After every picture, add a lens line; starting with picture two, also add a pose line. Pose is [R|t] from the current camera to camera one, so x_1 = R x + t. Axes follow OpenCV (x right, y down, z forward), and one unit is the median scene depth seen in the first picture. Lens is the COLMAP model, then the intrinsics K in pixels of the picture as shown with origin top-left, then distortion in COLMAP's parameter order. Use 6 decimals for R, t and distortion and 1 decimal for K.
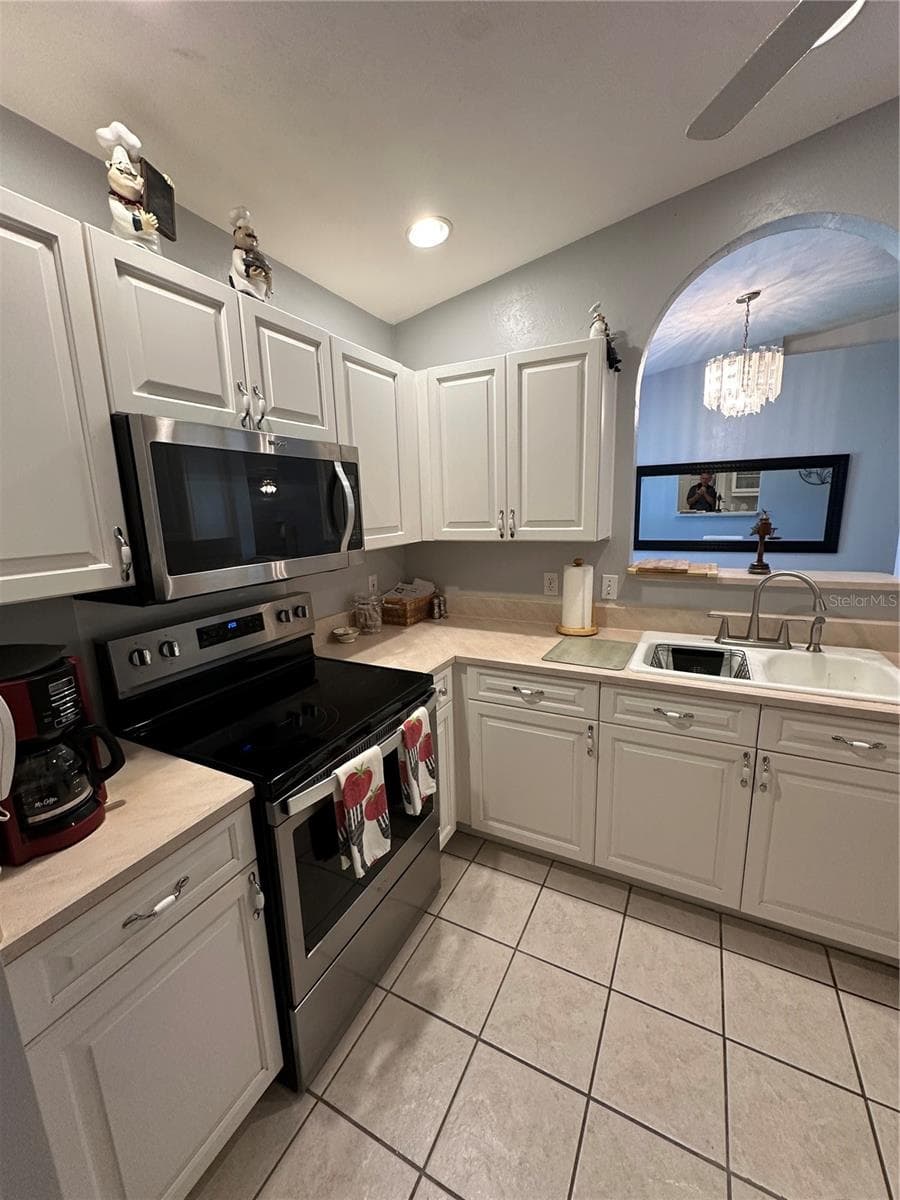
lens RADIAL K [[478.0, 0, 461.9], [0, 478.0, 597.8], [0, 0, 1]] dist [-0.005881, -0.000217]
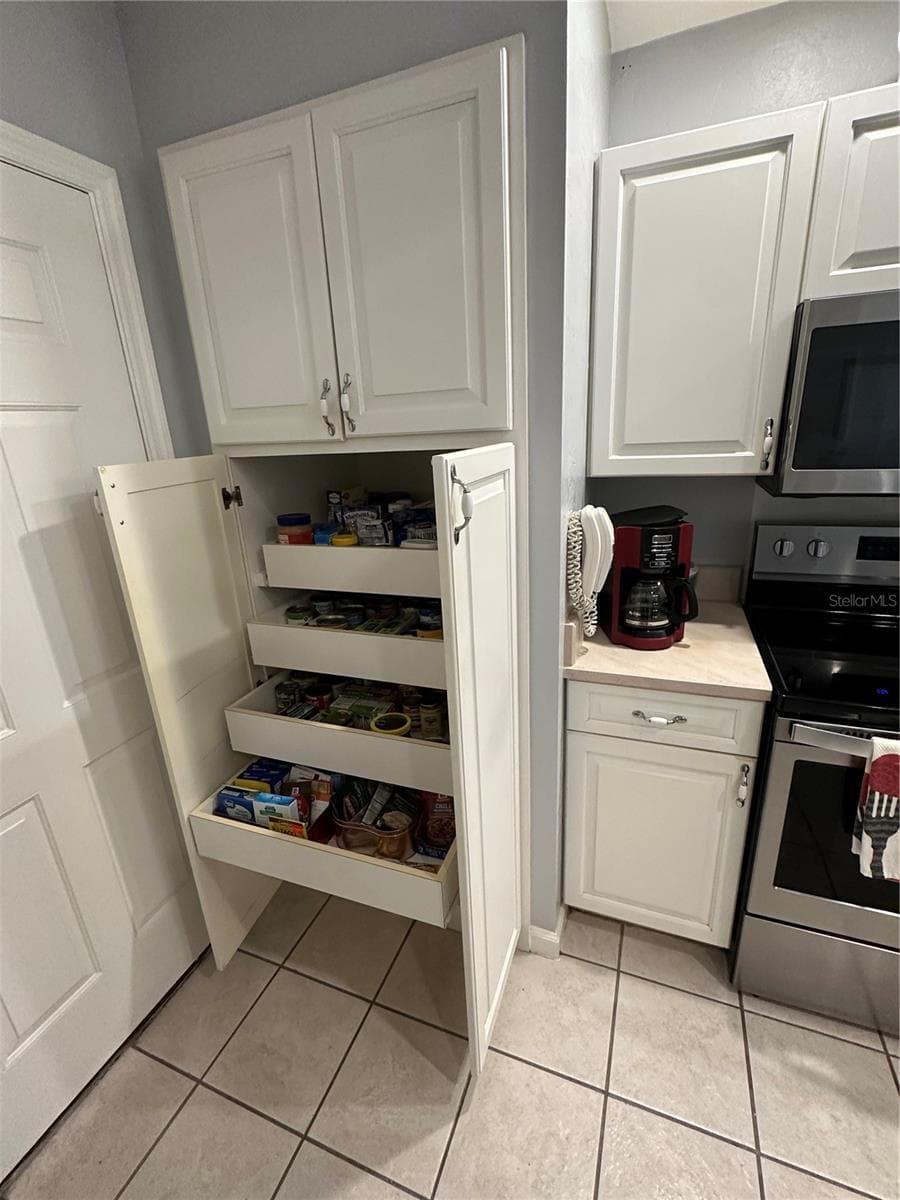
lens RADIAL K [[536.1, 0, 450.0], [0, 536.1, 600.0], [0, 0, 1]] dist [-0.006586, -0.000092]
pose [[0.084479, 0.326973, -0.941250, 0.496801], [-0.138557, 0.939305, 0.313861, -0.040962], [0.986745, 0.103902, 0.124656, 0.175971]]
